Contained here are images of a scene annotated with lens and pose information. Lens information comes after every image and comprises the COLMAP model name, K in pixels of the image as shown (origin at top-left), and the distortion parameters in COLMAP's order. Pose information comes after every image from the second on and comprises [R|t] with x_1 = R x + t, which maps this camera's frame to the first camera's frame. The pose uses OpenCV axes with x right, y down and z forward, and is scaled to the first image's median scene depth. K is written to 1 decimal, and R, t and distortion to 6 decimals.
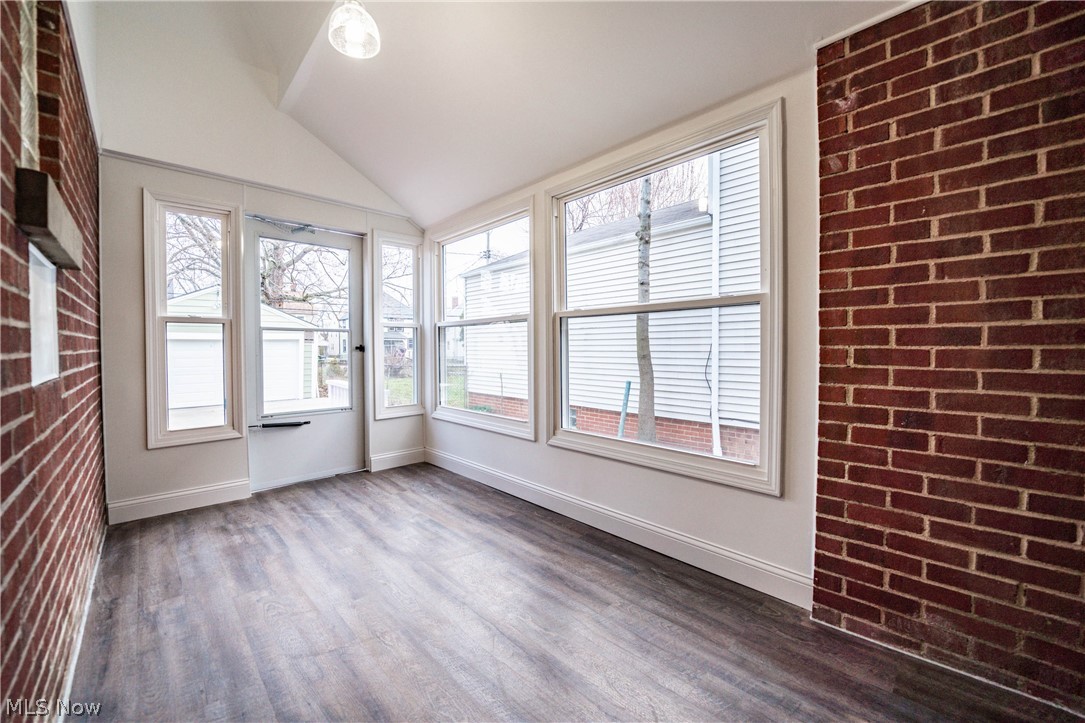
lens RADIAL K [[424.4, 0, 539.6], [0, 424.4, 357.3], [0, 0, 1]] dist [-0.022182, -0.000048]
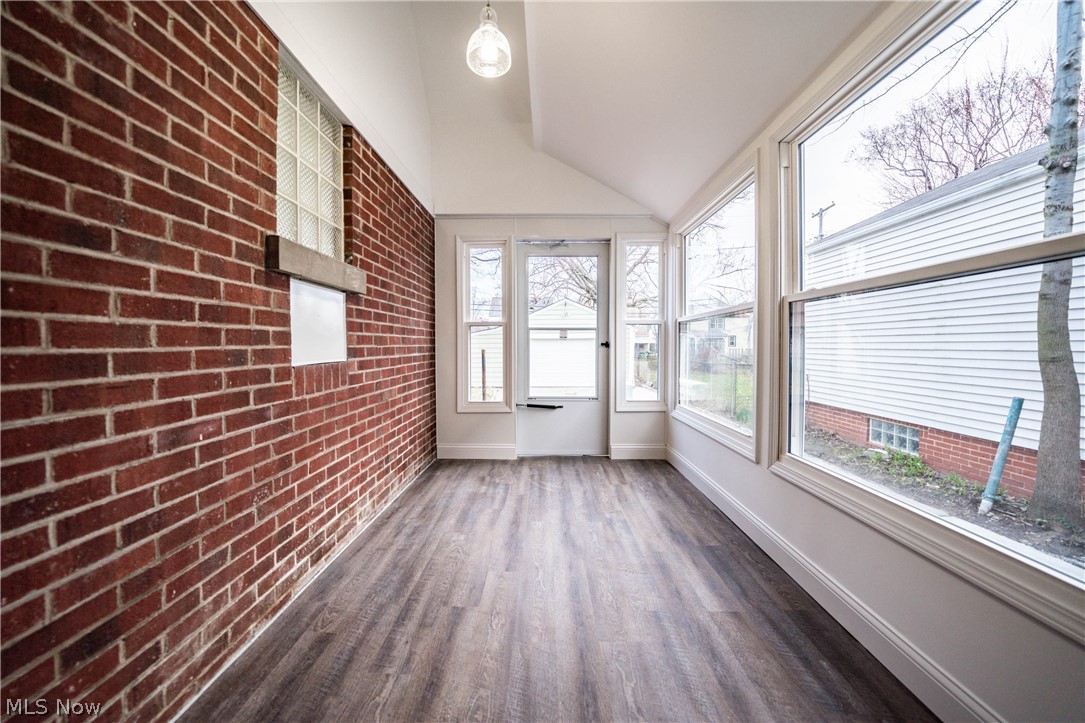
lens RADIAL K [[384.0, 0, 536.1], [0, 384.0, 358.1], [0, 0, 1]] dist [-0.030844, 0.003789]
pose [[0.710036, 0.025323, -0.703710, 0.150727], [-0.017242, 0.999679, 0.018577, -0.001885], [0.703954, -0.001057, 0.710244, 0.168574]]
